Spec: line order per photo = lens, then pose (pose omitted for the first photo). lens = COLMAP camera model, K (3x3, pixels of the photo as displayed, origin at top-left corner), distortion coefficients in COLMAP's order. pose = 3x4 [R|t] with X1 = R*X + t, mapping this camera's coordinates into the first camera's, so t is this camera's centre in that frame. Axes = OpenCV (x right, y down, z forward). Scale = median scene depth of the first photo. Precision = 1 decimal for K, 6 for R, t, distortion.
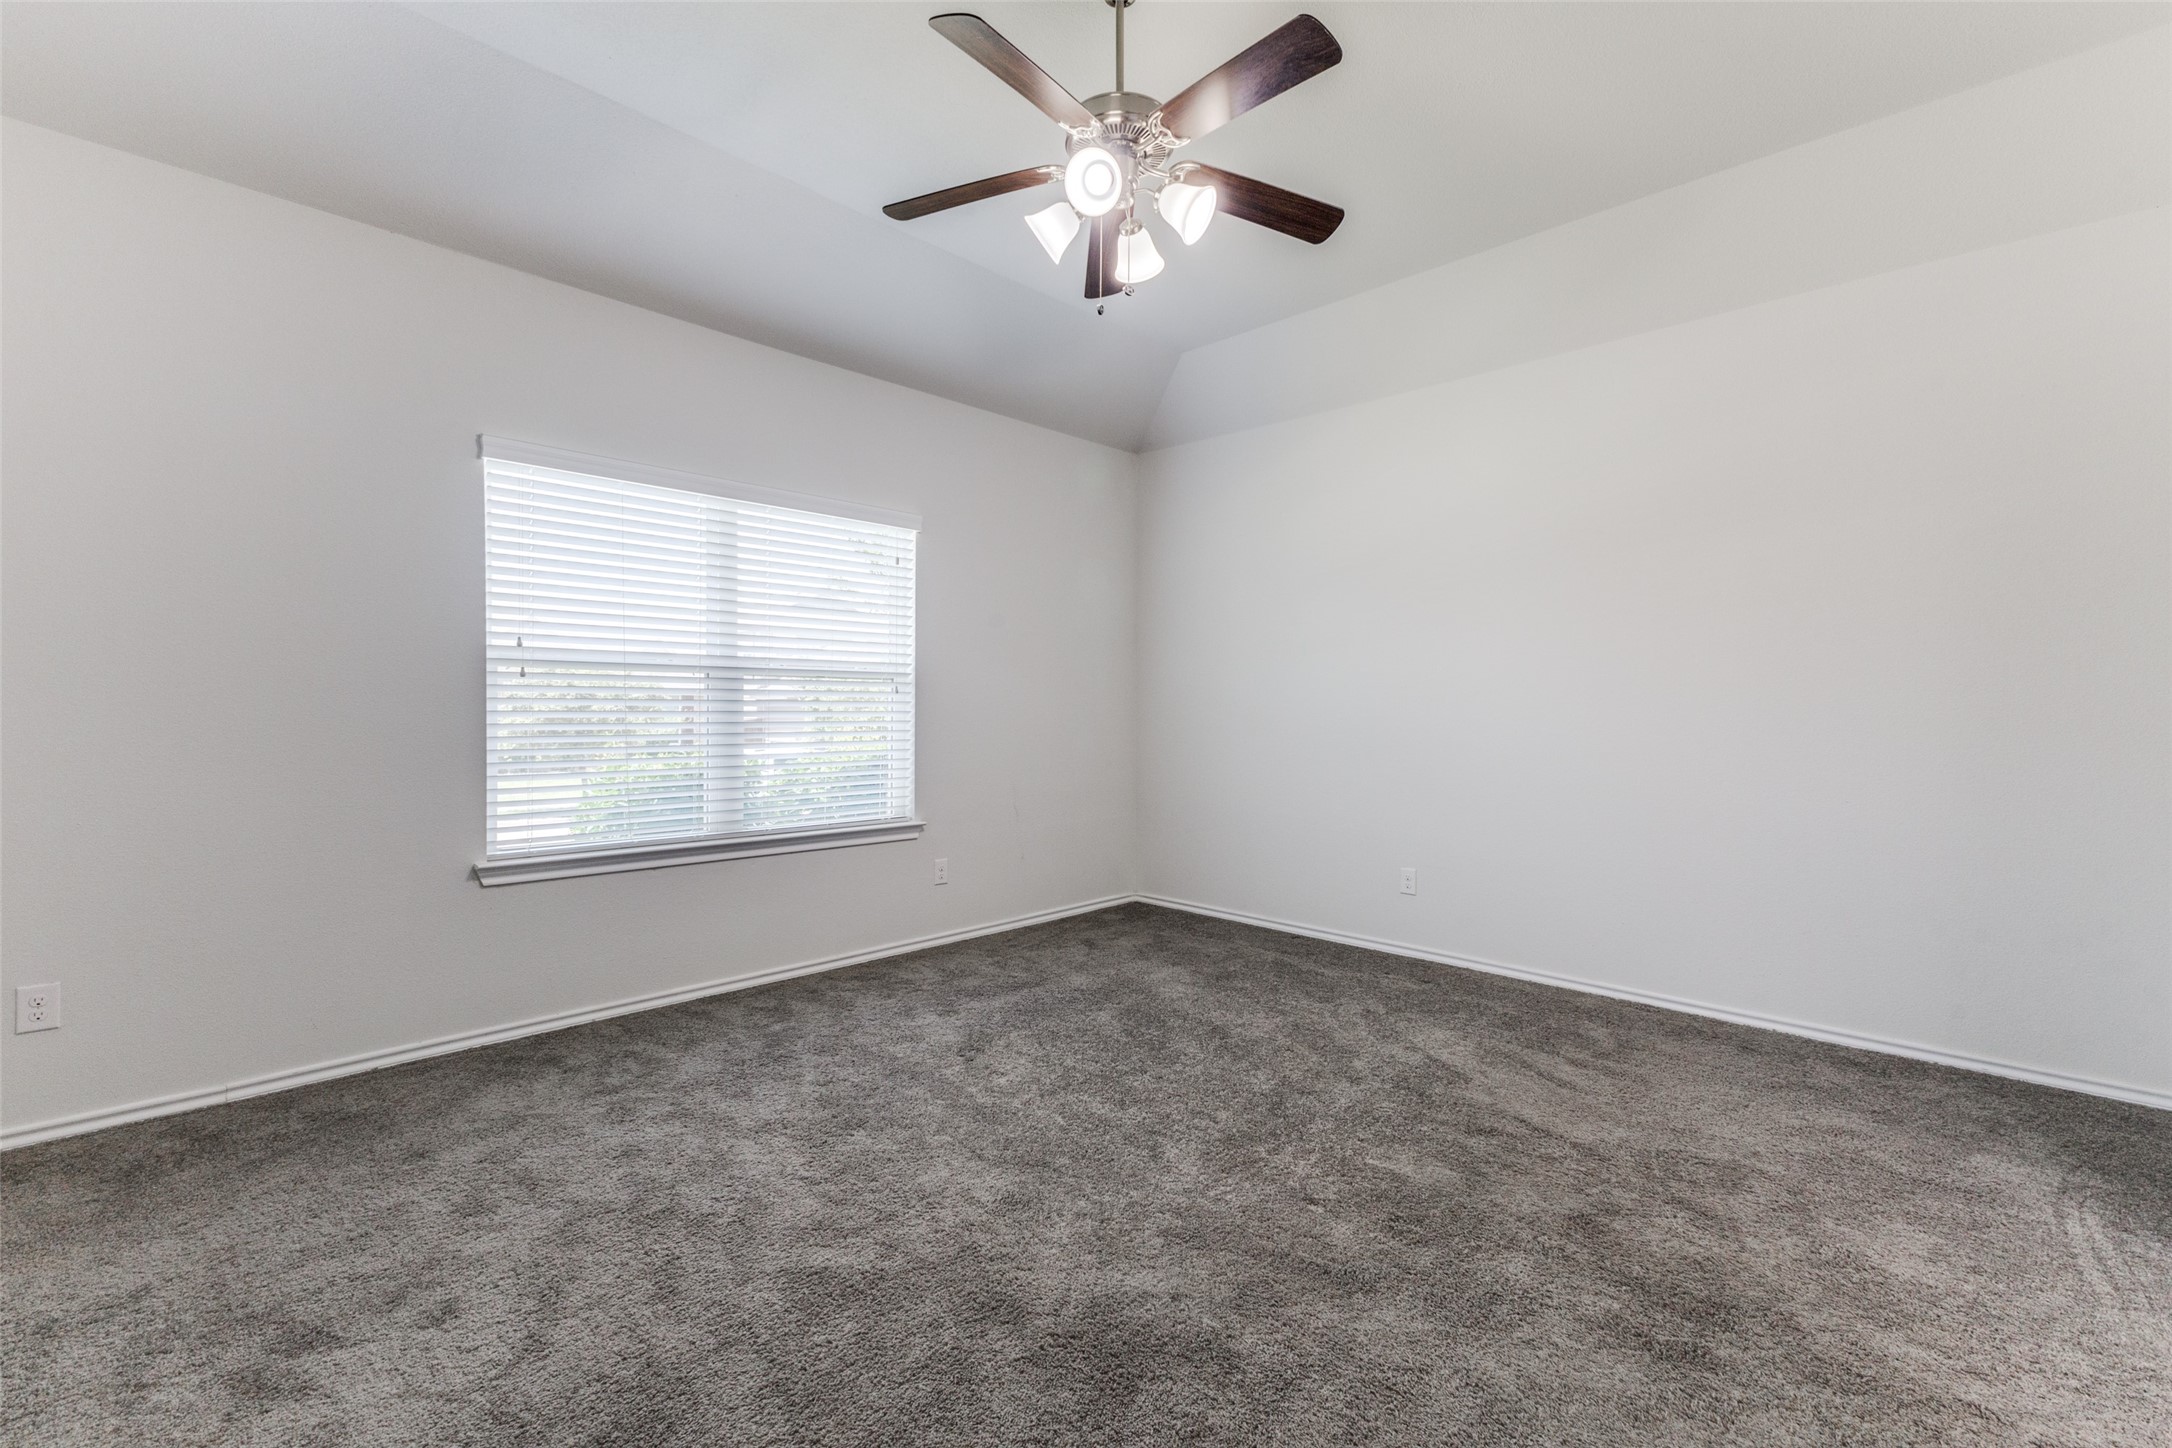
lens RADIAL K [[936.4, 0, 1087.2], [0, 936.4, 720.1], [0, 0, 1]] dist [0.011366, 0.000022]
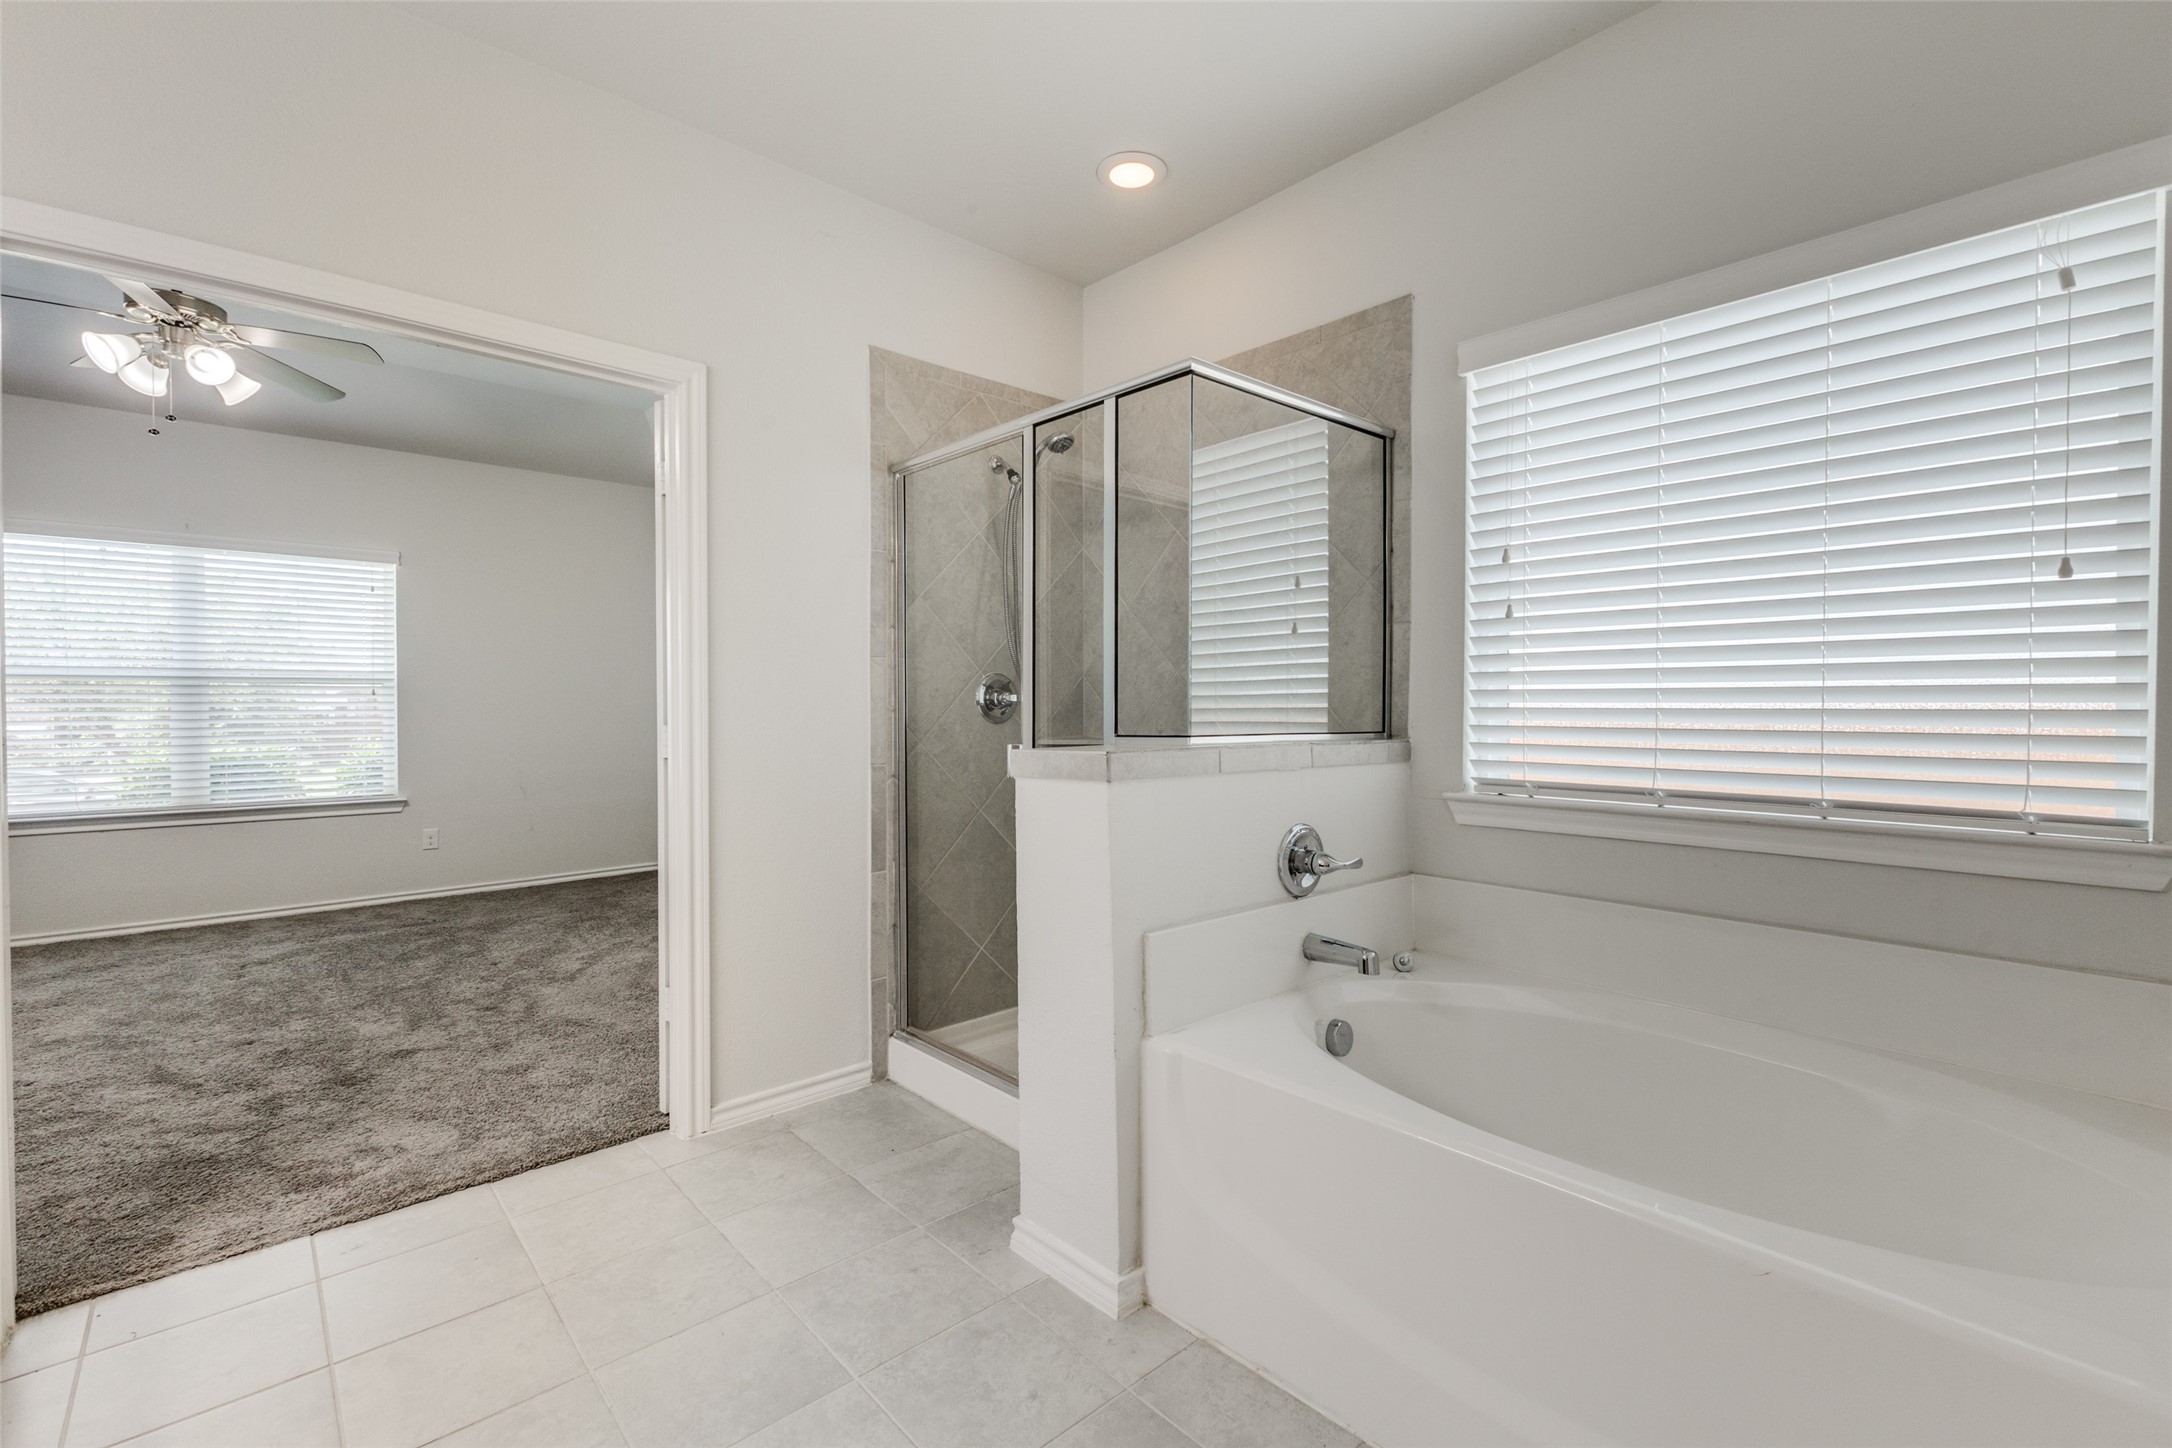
lens RADIAL K [[934.7, 0, 1088.6], [0, 934.7, 716.5], [0, 0, 1]] dist [0.016285, -0.006040]
pose [[0.999124, -0.004304, -0.041634, 0.861754], [0.004508, 0.999978, 0.004793, -0.002256], [0.041613, -0.004977, 0.999121, -0.230600]]
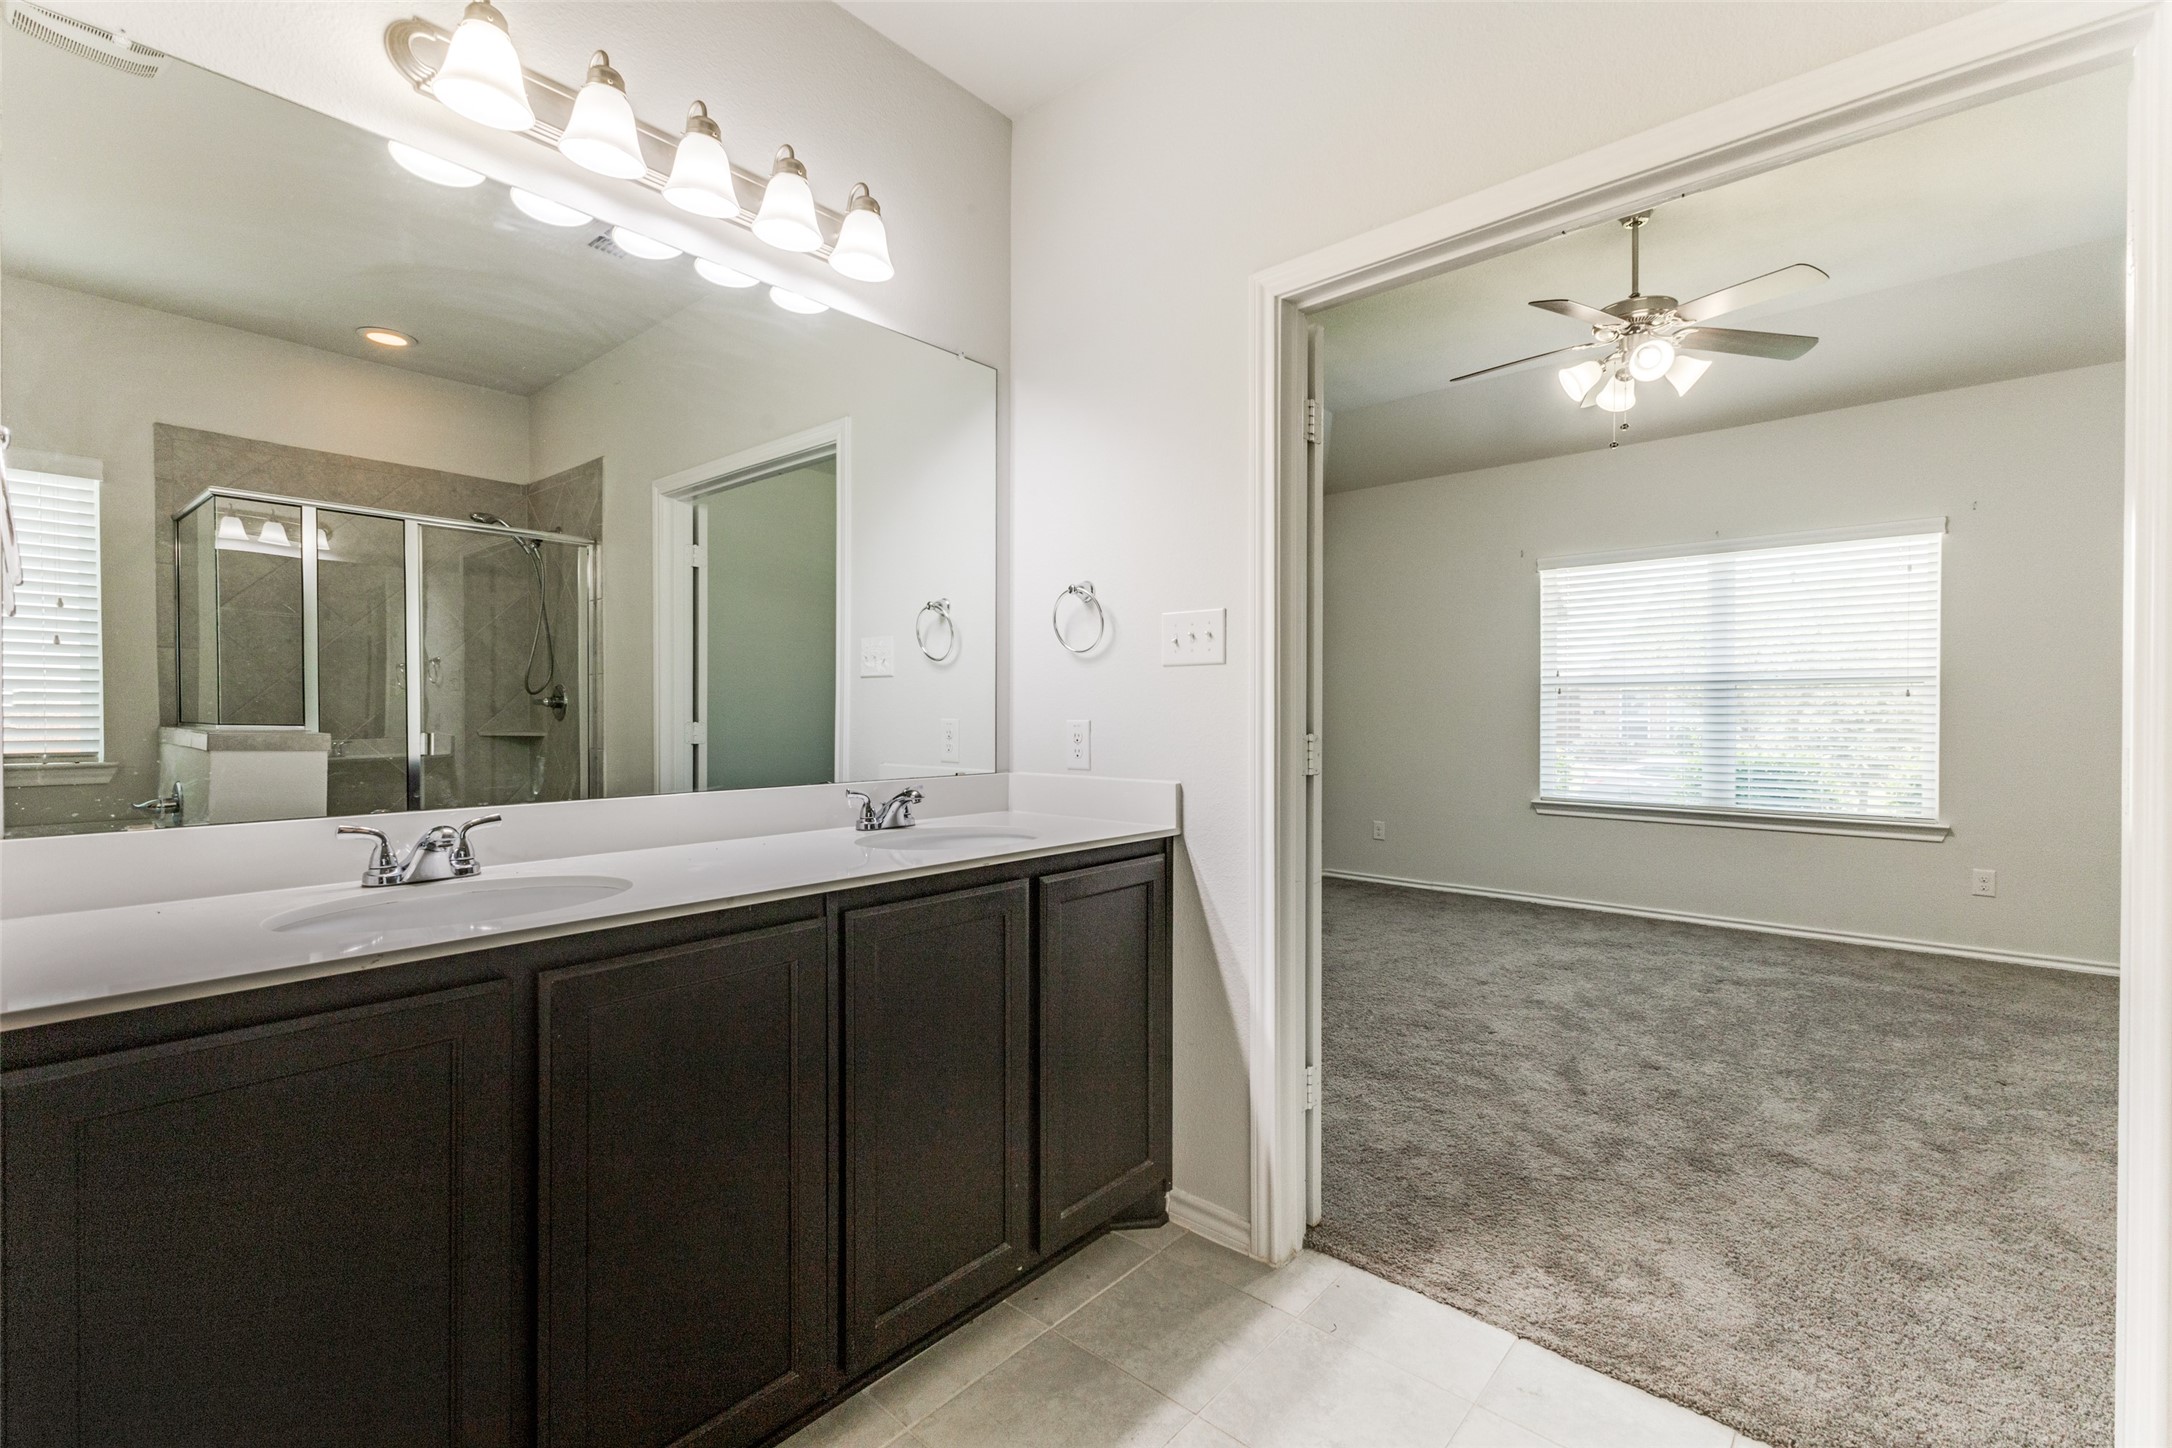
lens RADIAL K [[934.7, 0, 1088.6], [0, 934.7, 716.5], [0, 0, 1]] dist [0.016285, -0.006040]
pose [[0.065521, 0.003397, -0.997845, 0.832757], [-0.007542, 0.999967, 0.002909, -0.003060], [0.997823, 0.007335, 0.065544, 0.034493]]
